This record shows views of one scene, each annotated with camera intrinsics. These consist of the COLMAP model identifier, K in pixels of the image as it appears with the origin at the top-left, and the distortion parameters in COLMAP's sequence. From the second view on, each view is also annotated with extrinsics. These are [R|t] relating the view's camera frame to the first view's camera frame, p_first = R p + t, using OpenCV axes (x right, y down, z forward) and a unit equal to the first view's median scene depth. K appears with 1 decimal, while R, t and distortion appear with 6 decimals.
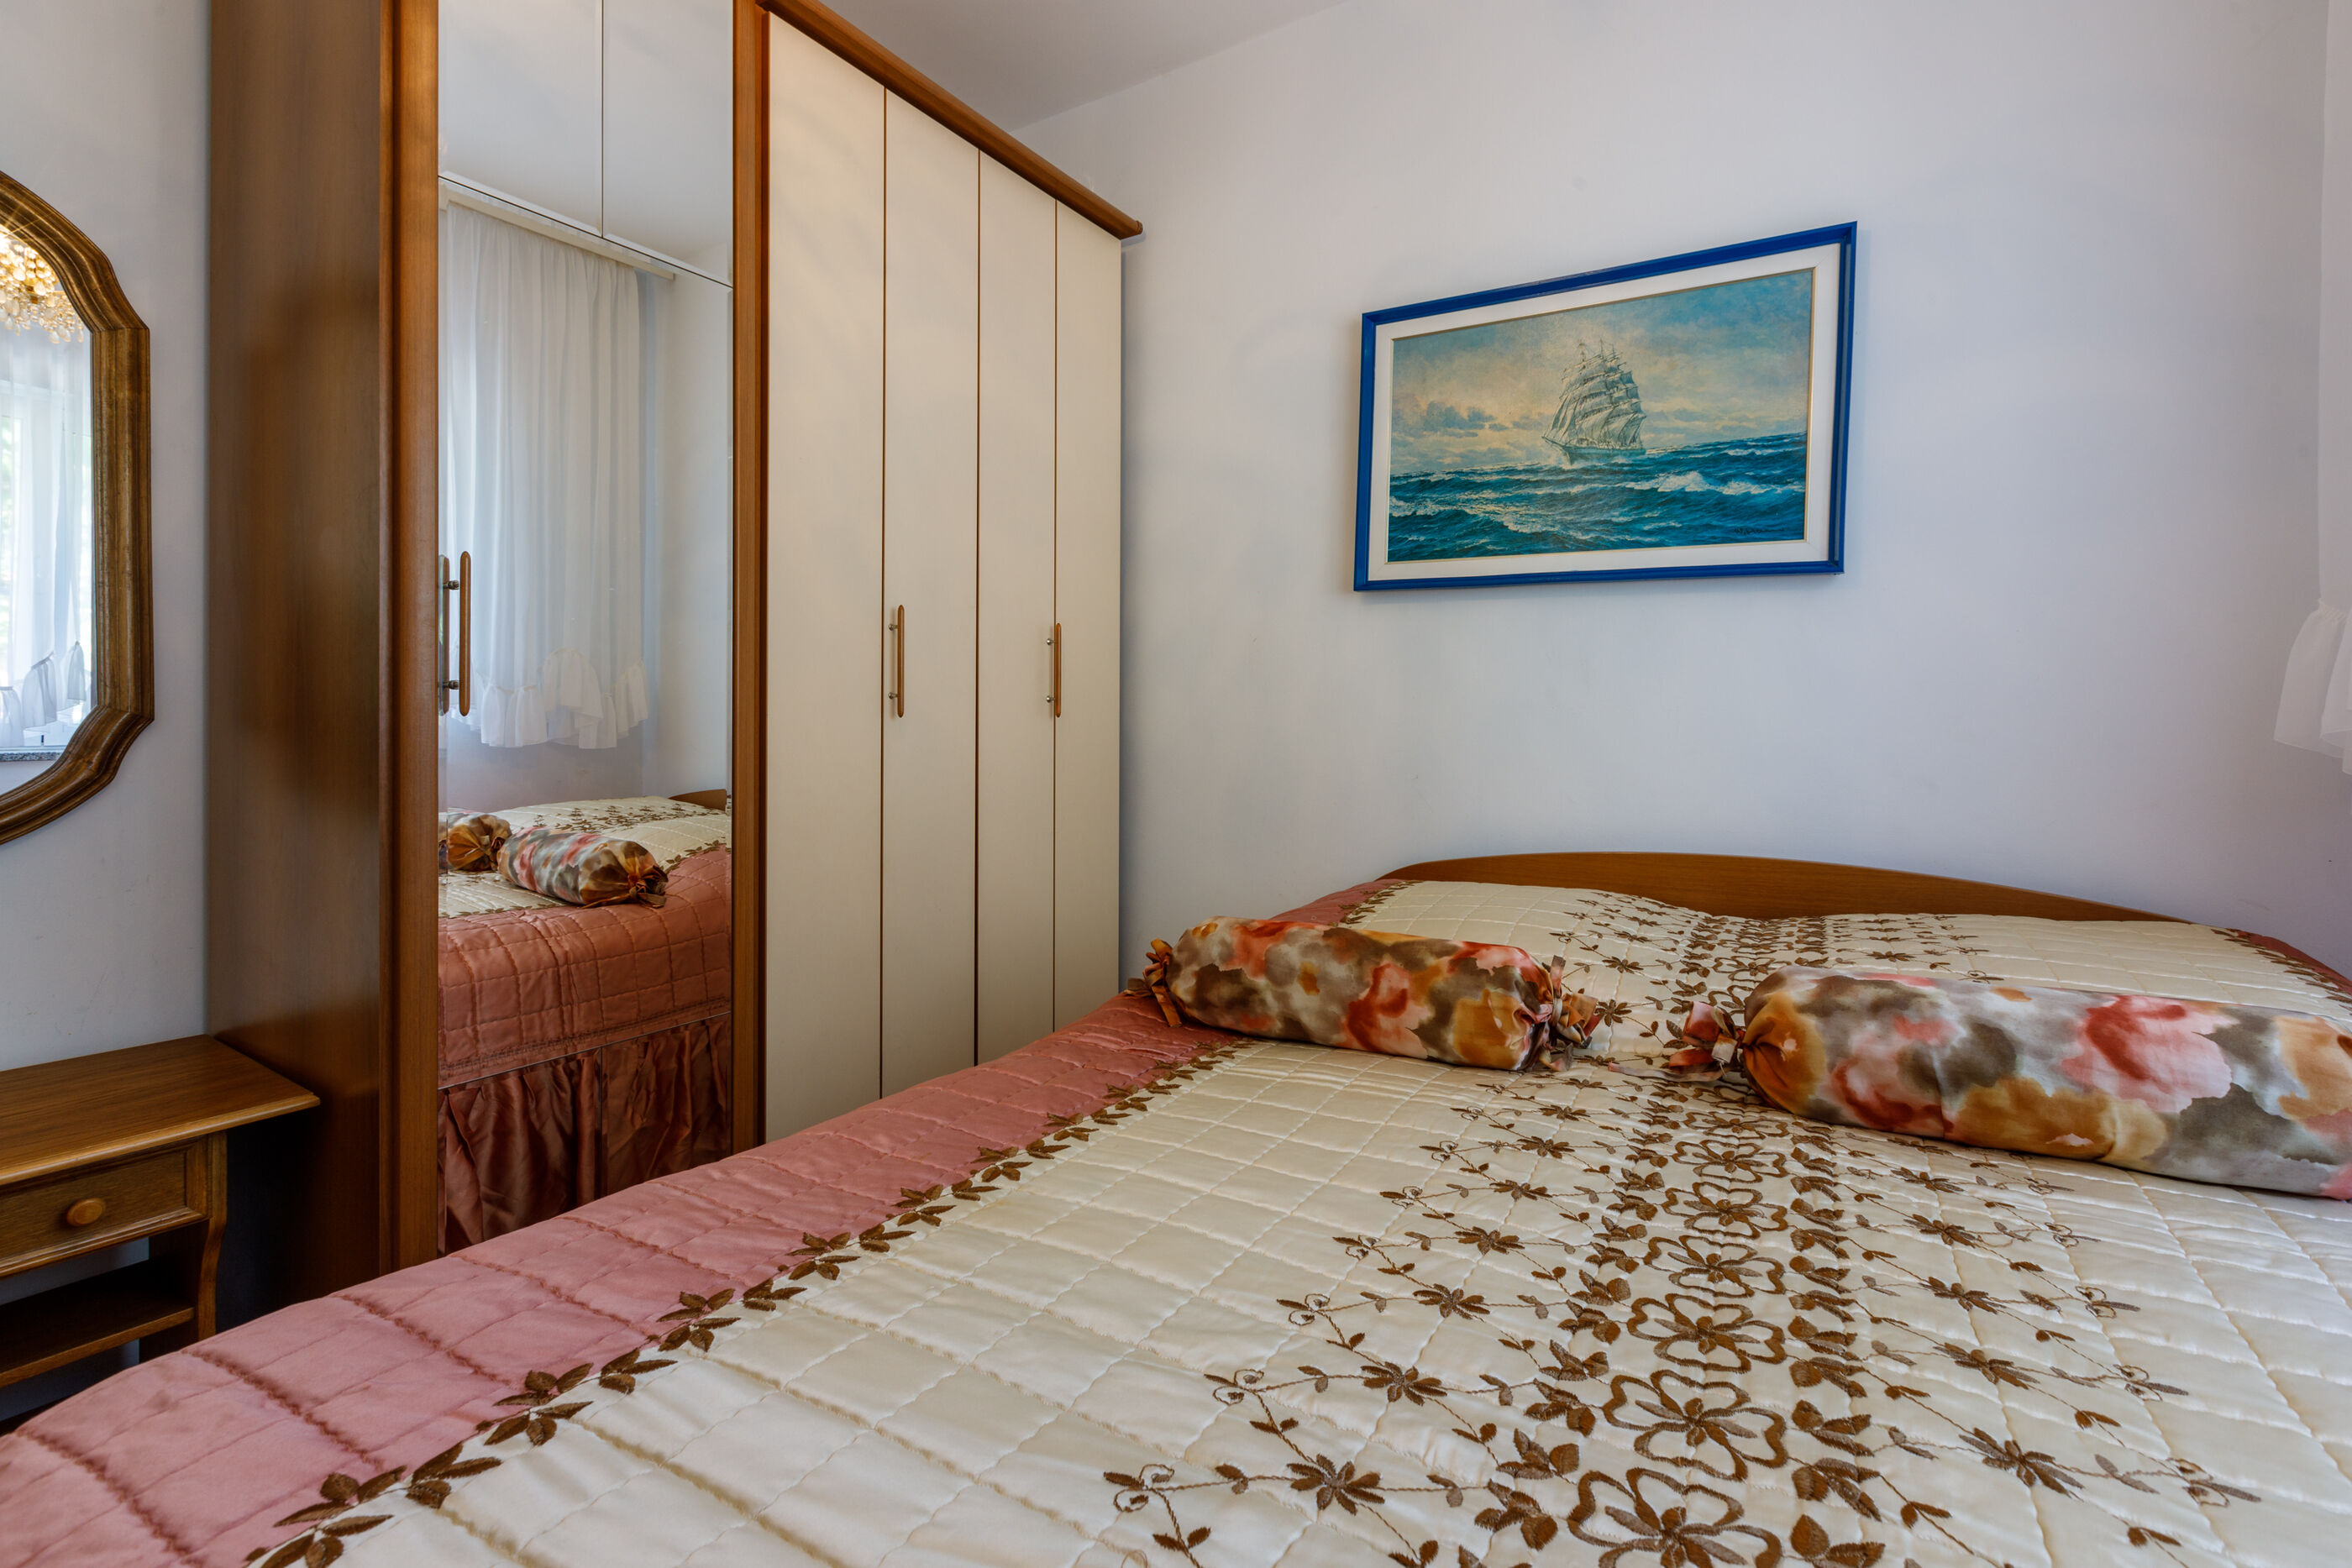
lens RADIAL K [[1066.5, 0, 1170.9], [0, 1066.5, 714.4], [0, 0, 1]] dist [0.001126, 0.000206]
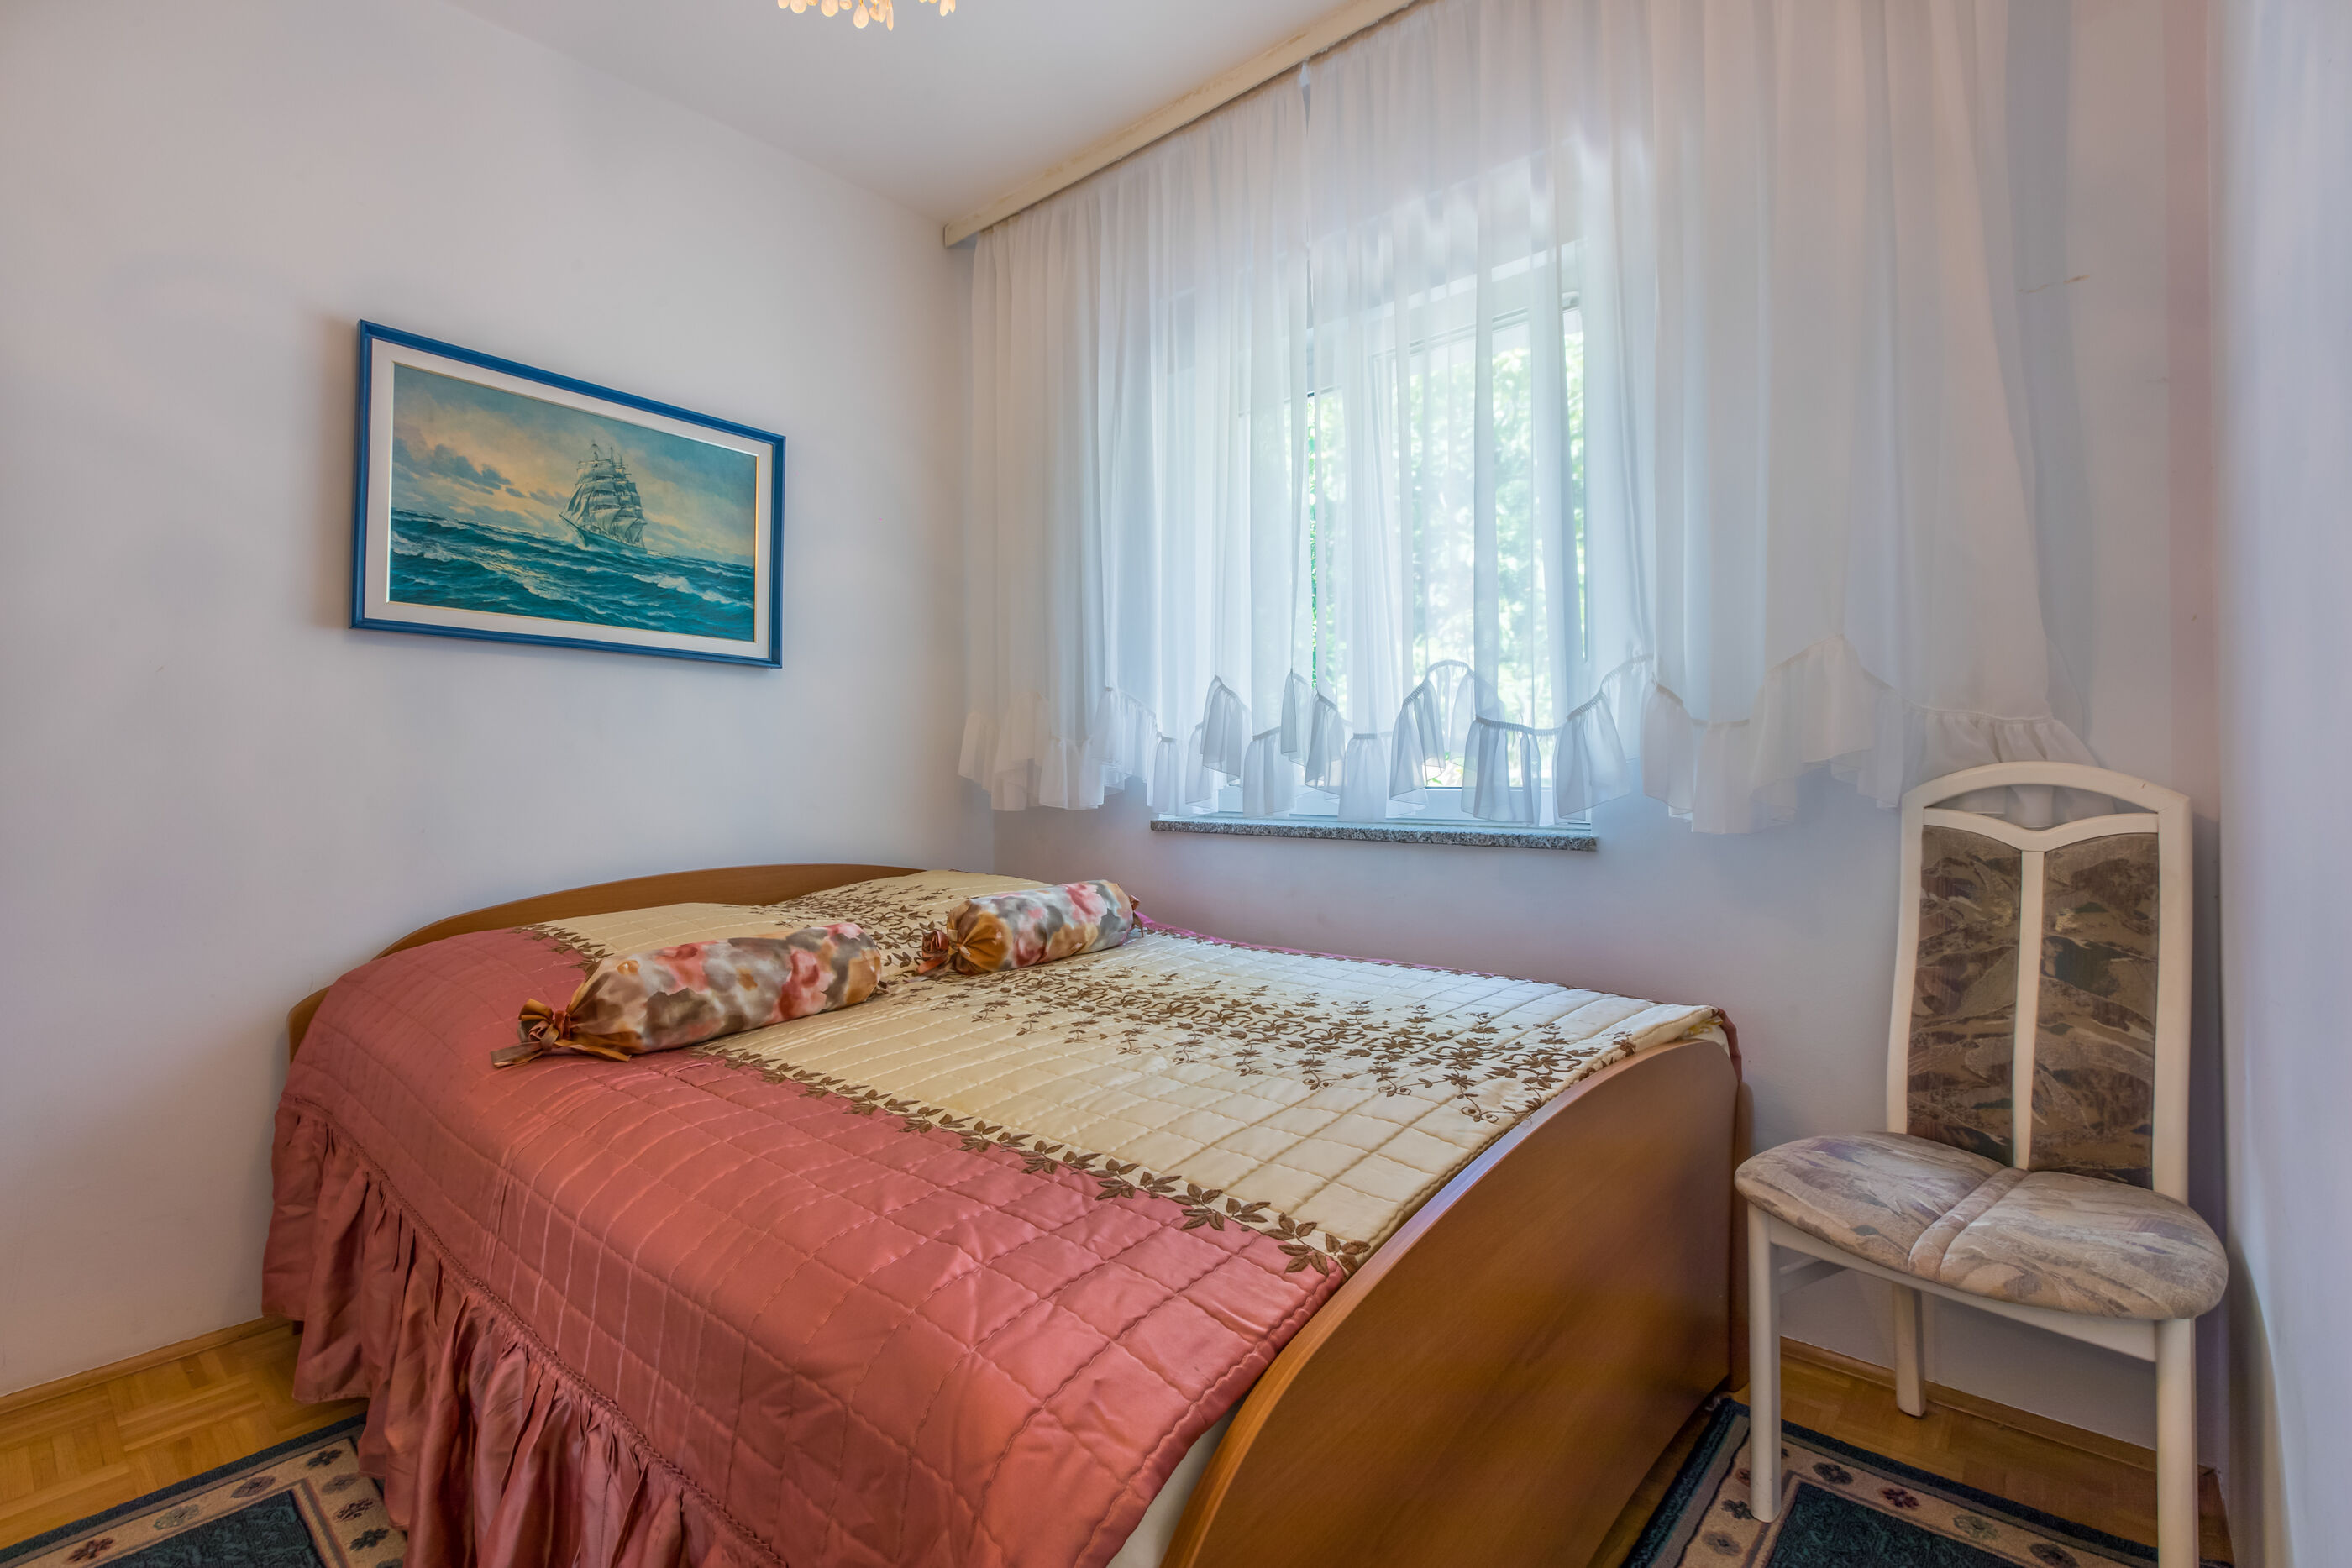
lens RADIAL K [[1057.9, 0, 1172.3], [0, 1057.9, 767.4], [0, 0, 1]] dist [-0.000551, 0.000151]
pose [[0.145637, -0.007973, 0.989306, -0.672041], [0.001931, 0.999968, 0.007775, -0.004780], [-0.989336, 0.000778, 0.145648, 0.216581]]
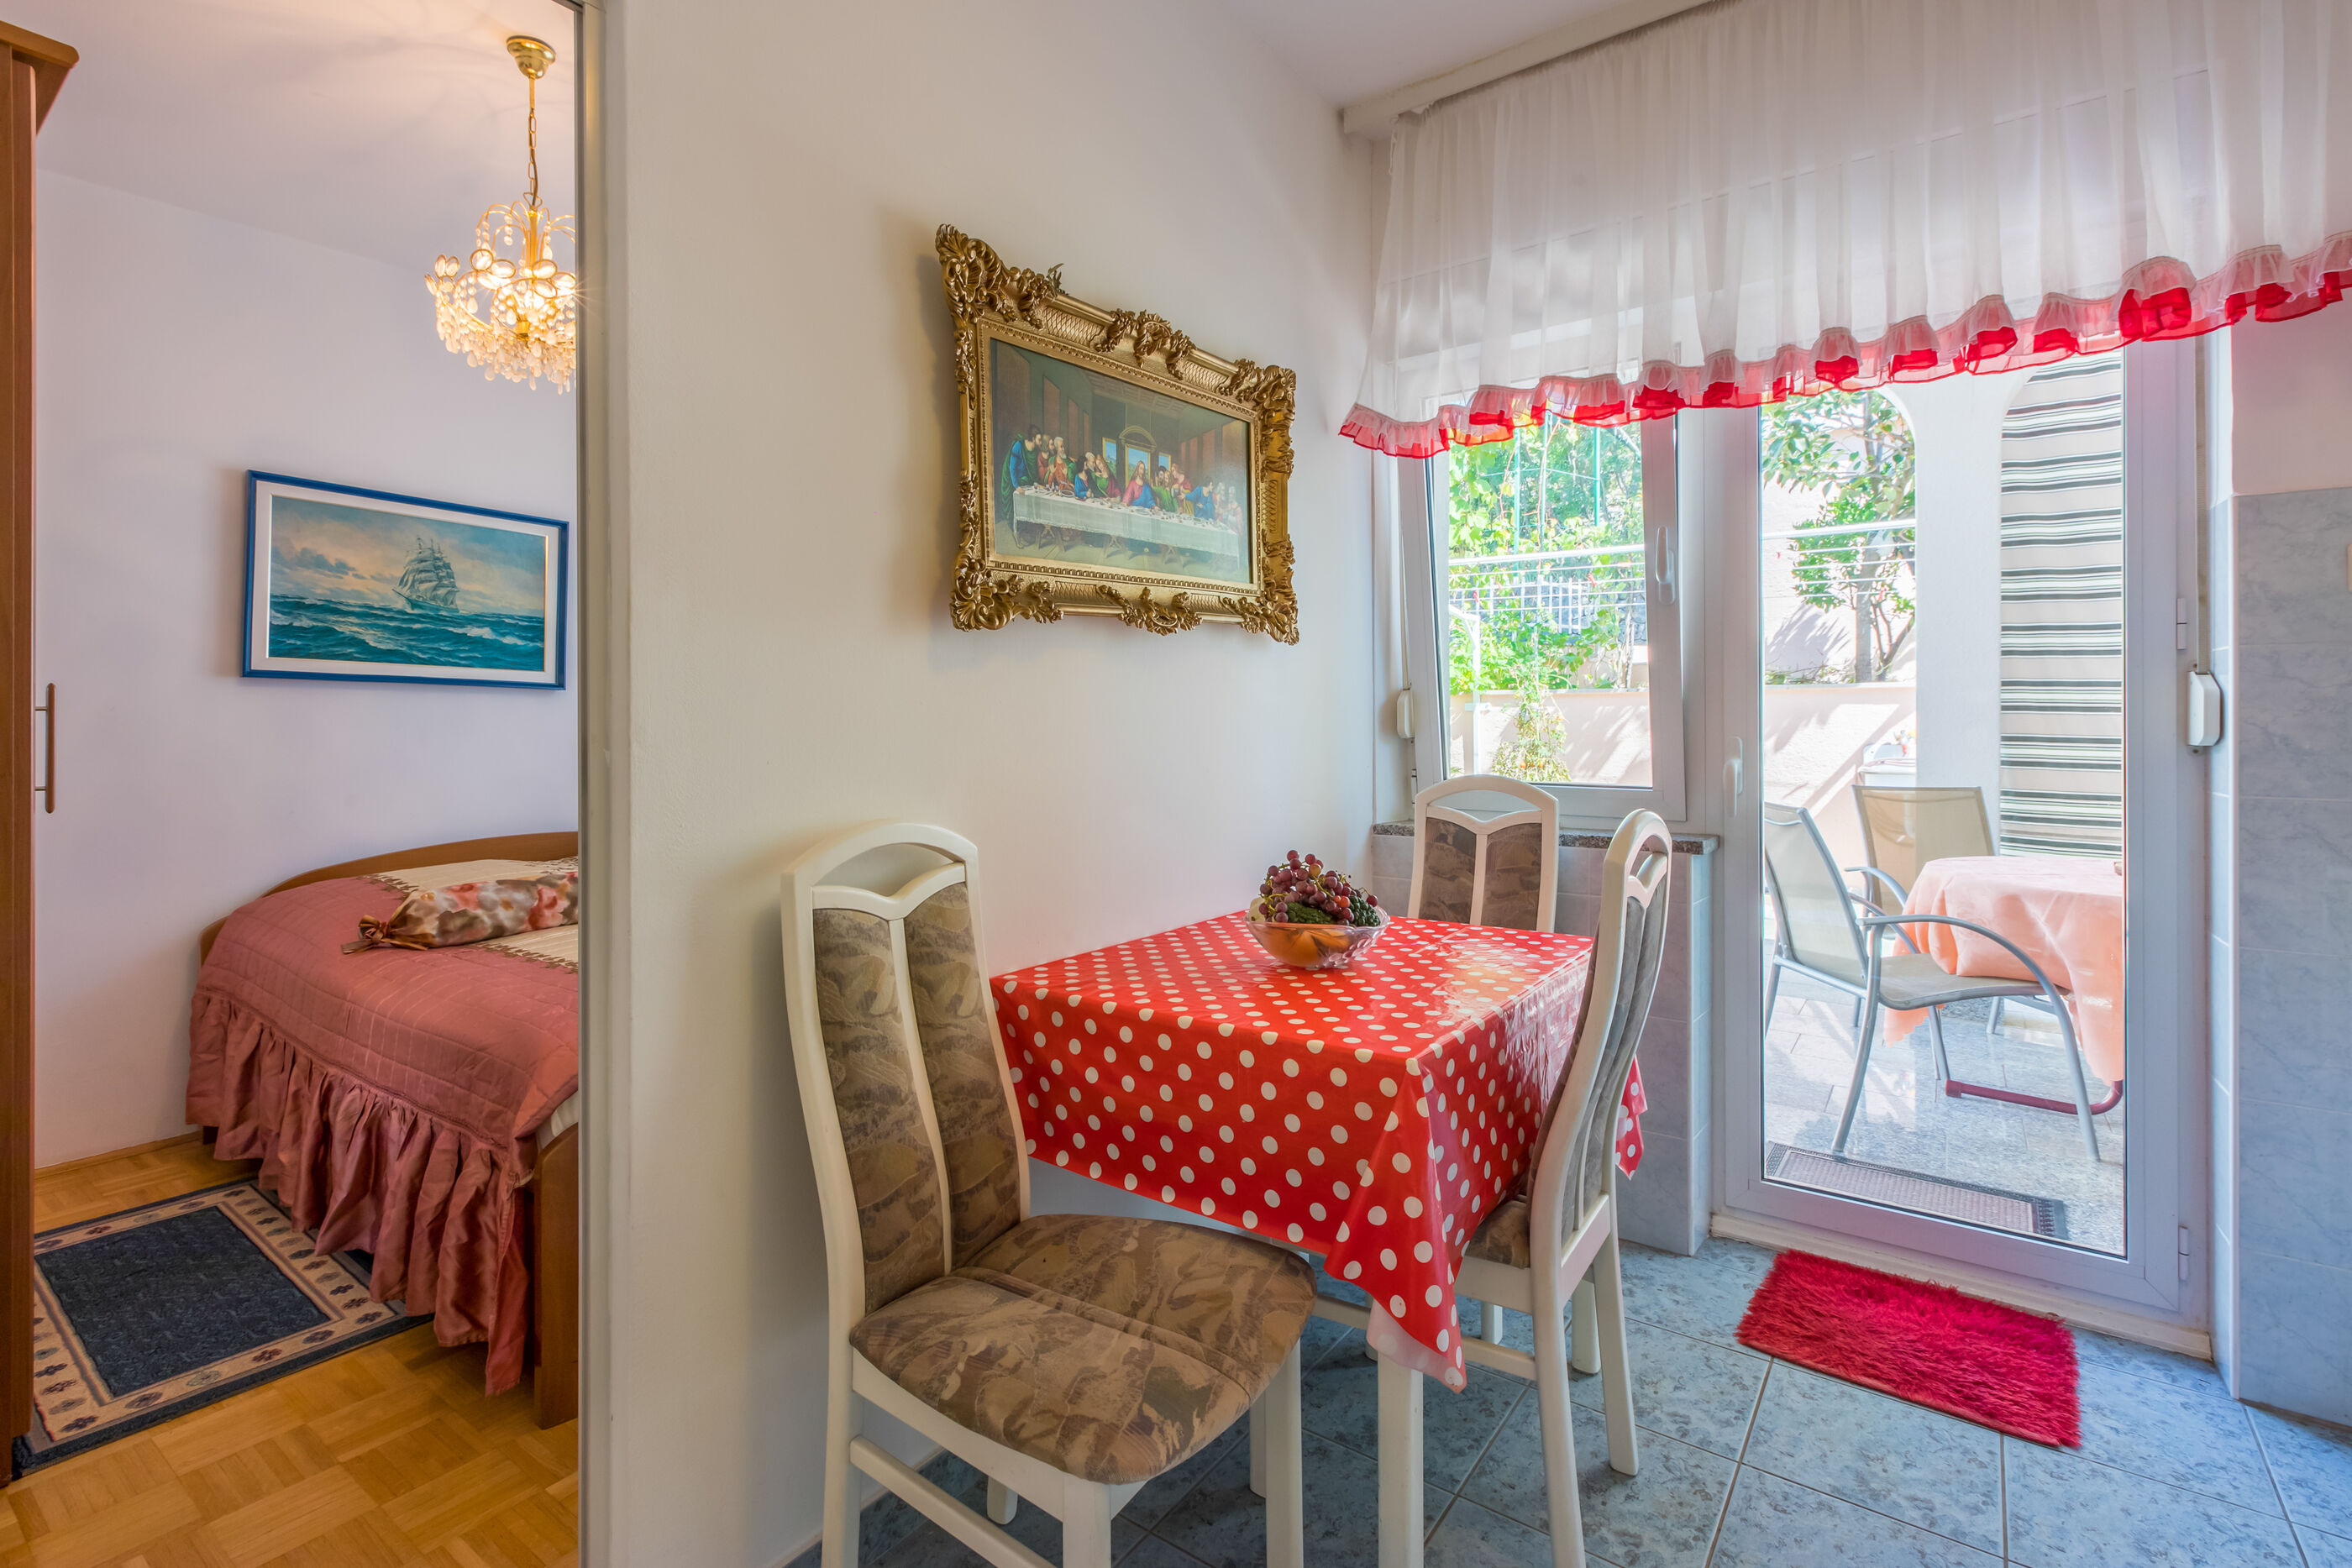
lens RADIAL K [[1083.6, 0, 1179.5], [0, 1083.6, 727.2], [0, 0, 1]] dist [-0.000367, -0.000359]
pose [[0.060204, -0.010117, 0.998135, -1.233536], [-0.001111, 0.999947, 0.010202, -0.075454], [-0.998185, -0.001723, 0.060190, -0.275571]]
